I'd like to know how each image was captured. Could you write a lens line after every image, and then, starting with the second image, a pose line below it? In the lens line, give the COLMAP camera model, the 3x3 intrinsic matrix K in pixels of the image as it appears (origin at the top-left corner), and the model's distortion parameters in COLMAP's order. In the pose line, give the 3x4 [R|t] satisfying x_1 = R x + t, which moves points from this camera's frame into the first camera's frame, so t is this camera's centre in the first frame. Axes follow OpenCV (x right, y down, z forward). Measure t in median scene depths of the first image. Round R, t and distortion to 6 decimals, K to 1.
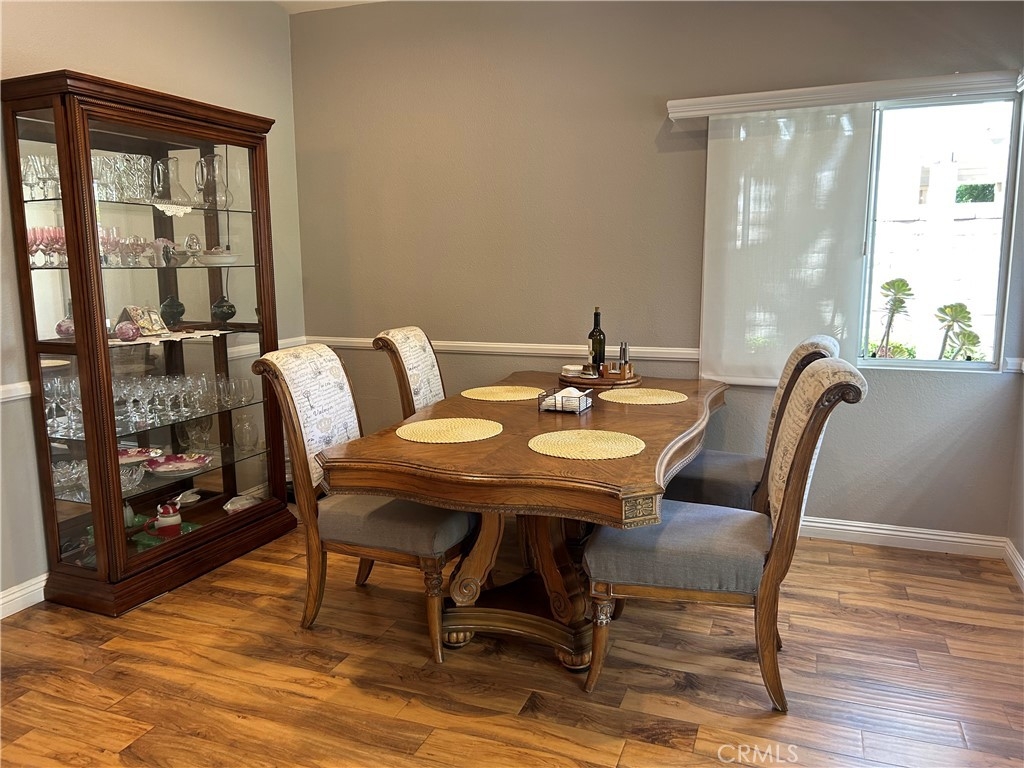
lens RADIAL K [[783.9, 0, 512.0], [0, 783.9, 384.0], [0, 0, 1]] dist [0.052458, -0.001723]
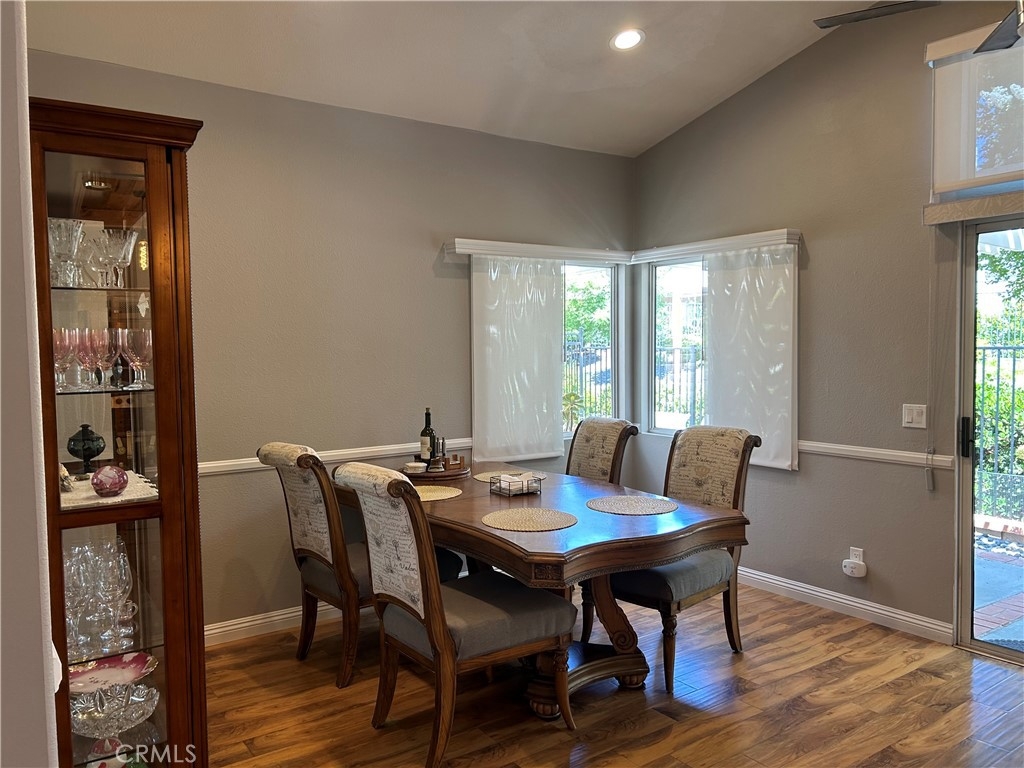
lens RADIAL K [[783.9, 0, 512.0], [0, 783.9, 384.0], [0, 0, 1]] dist [0.052458, -0.001723]
pose [[0.535542, -0.030623, 0.843953, -0.784692], [0.139641, 0.988797, -0.052732, -0.057245], [-0.832884, 0.146090, 0.533819, 0.305915]]
